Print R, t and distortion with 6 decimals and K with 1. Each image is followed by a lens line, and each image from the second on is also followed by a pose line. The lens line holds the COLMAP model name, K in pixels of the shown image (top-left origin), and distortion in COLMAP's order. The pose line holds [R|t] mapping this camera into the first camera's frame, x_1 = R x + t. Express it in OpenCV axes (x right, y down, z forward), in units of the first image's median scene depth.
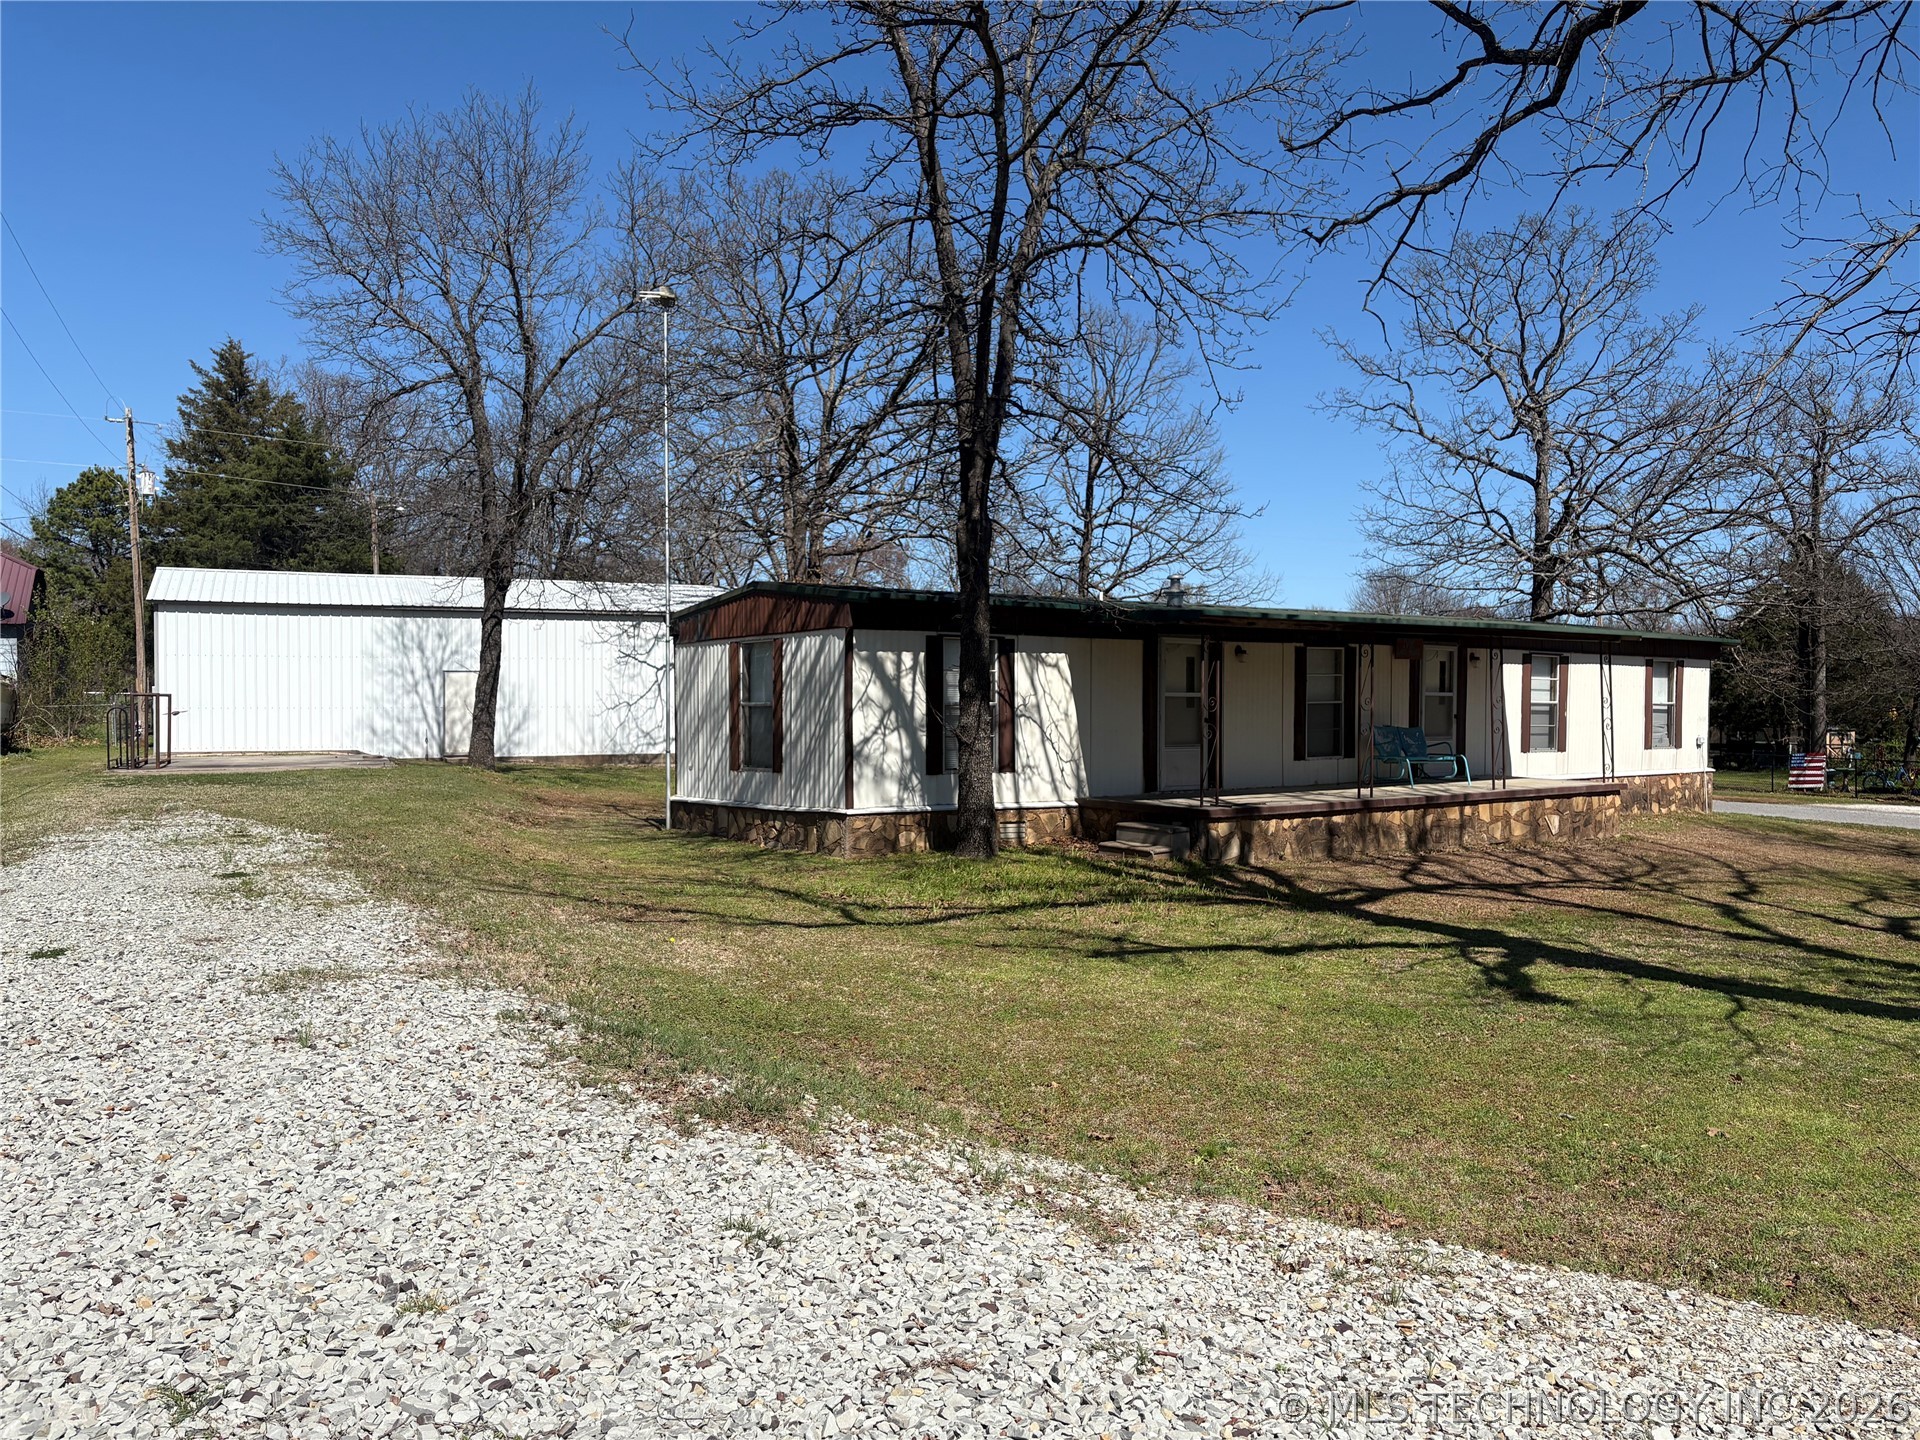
lens RADIAL K [[1436.4, 0, 960.0], [0, 1436.4, 720.0], [0, 0, 1]] dist [0.023045, -0.006999]
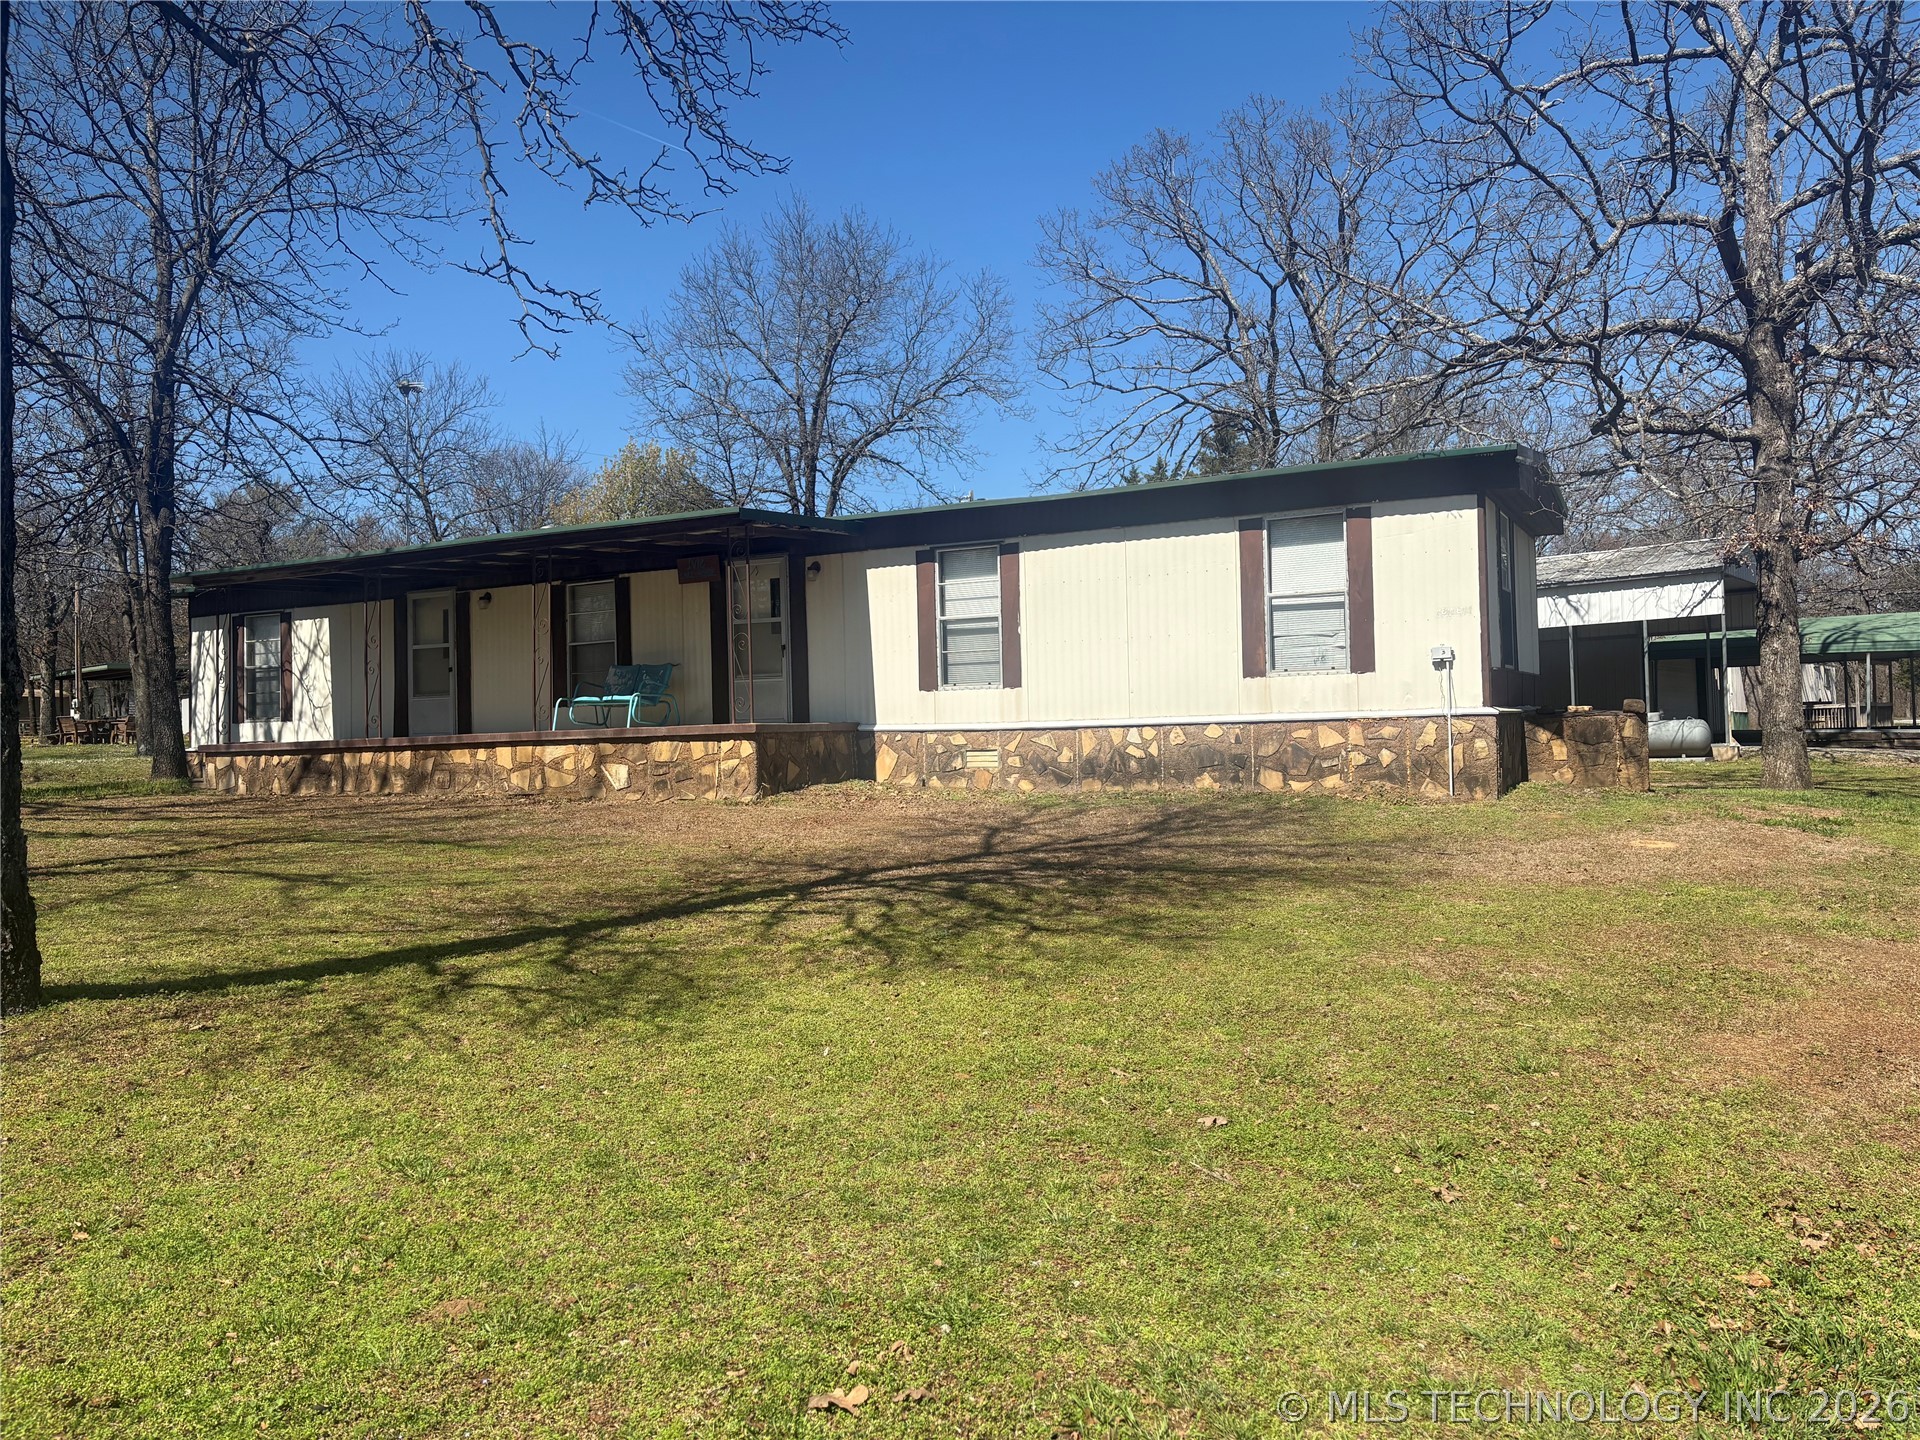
lens RADIAL K [[1436.4, 0, 960.0], [0, 1436.4, 720.0], [0, 0, 1]] dist [0.023045, -0.006999]
pose [[0.445030, -0.029539, -0.895028, 1.060290], [0.012830, 0.999564, -0.026610, 0.057951], [0.895424, 0.000359, 0.445215, 0.731183]]
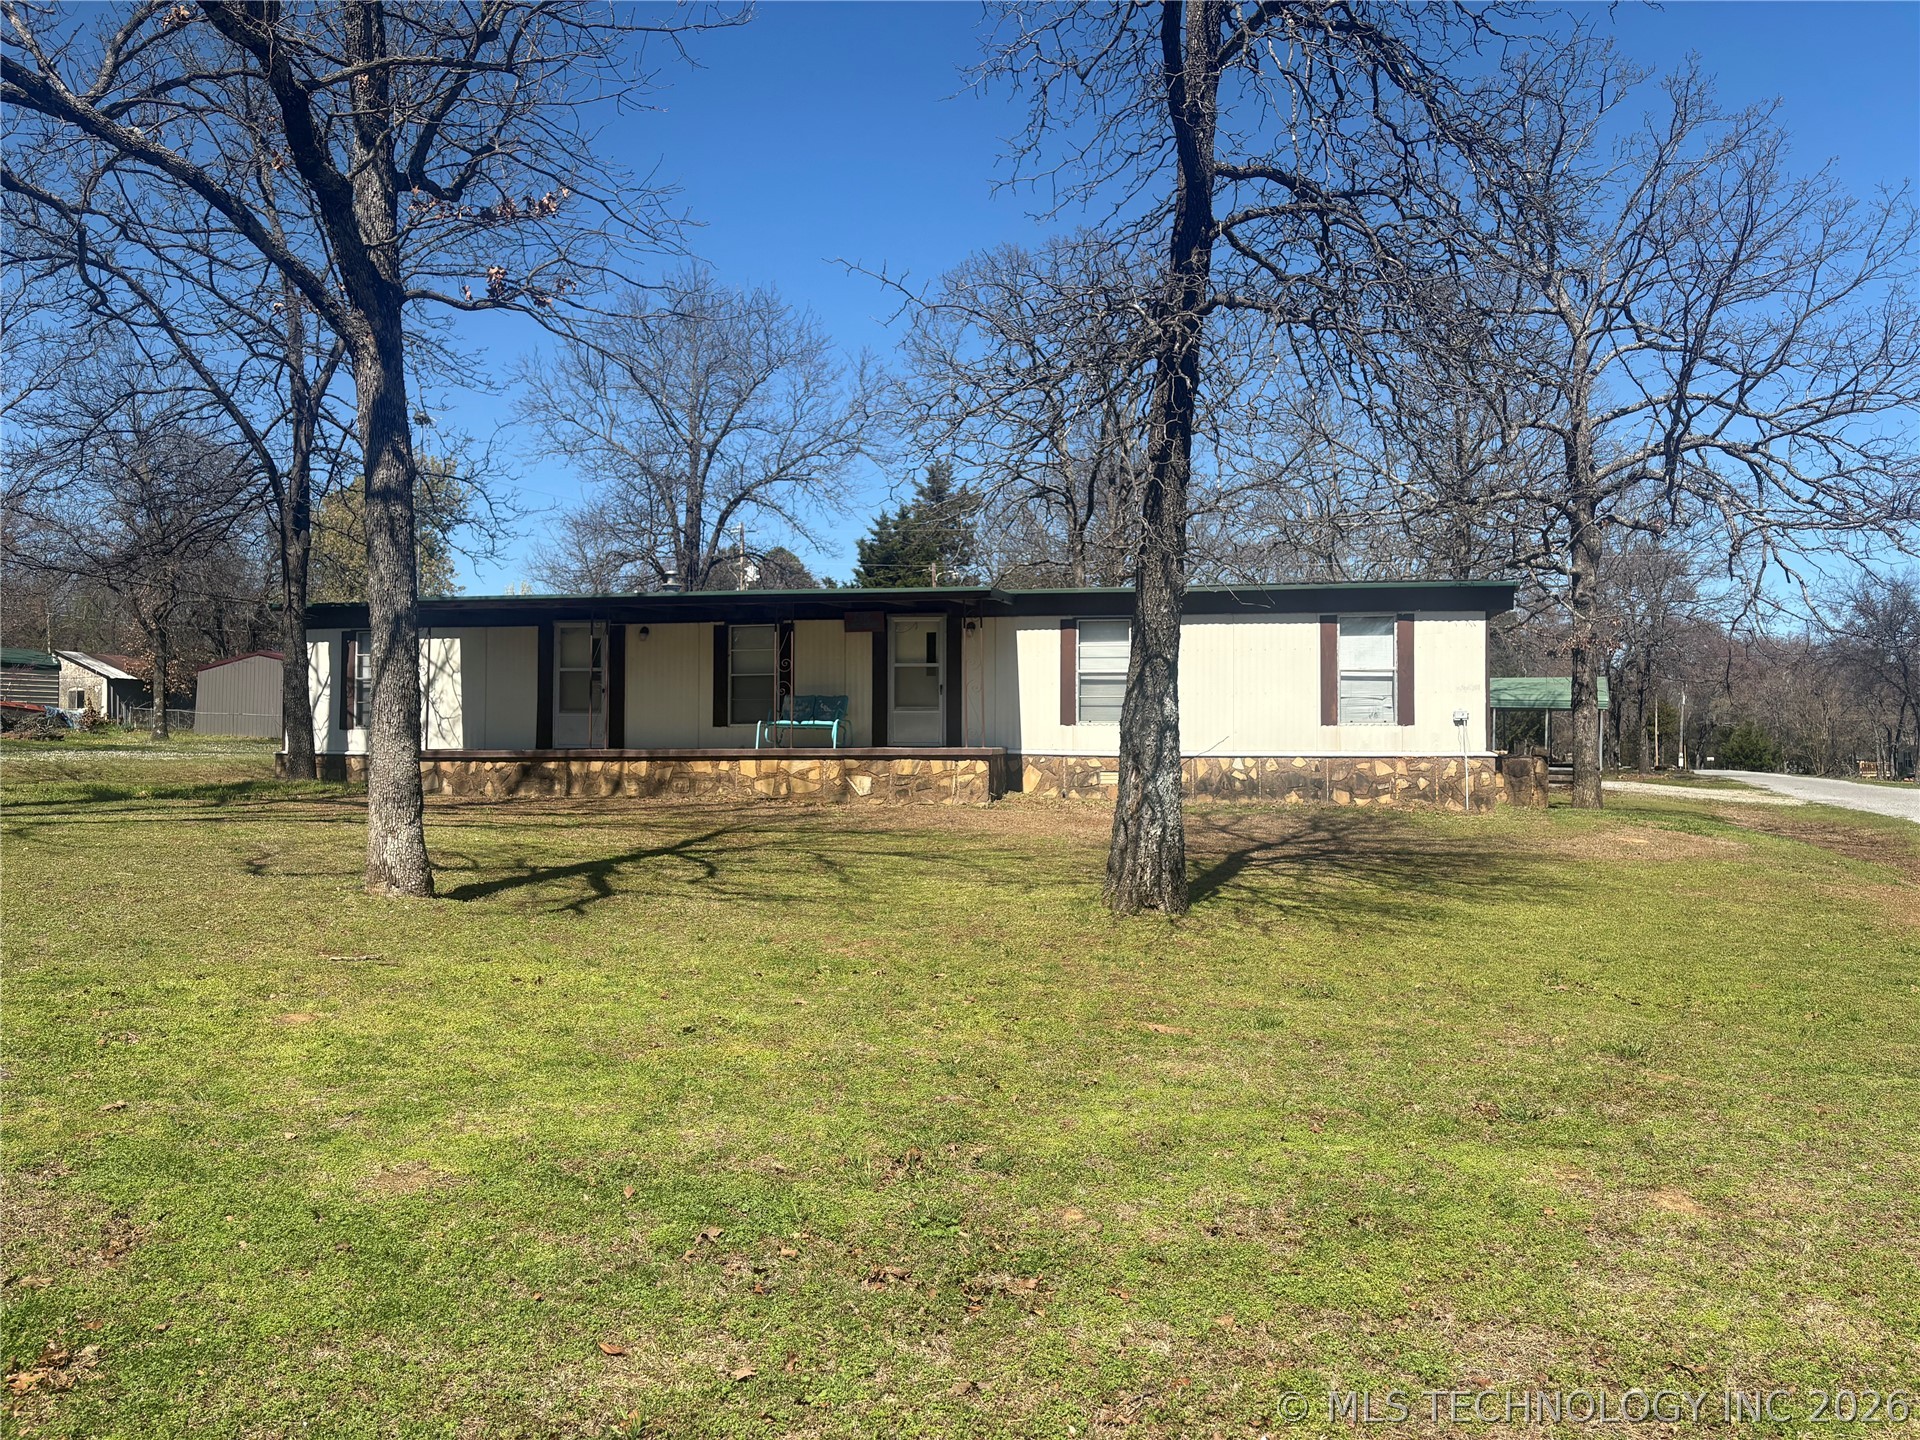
lens RADIAL K [[1423.7, 0, 960.0], [0, 1423.7, 720.0], [0, 0, 1]] dist [0.112661, -0.248075]
pose [[0.700659, -0.021360, -0.713176, 1.034531], [-0.008694, 0.999222, -0.038468, 0.057329], [0.713443, 0.033154, 0.699928, 0.320009]]
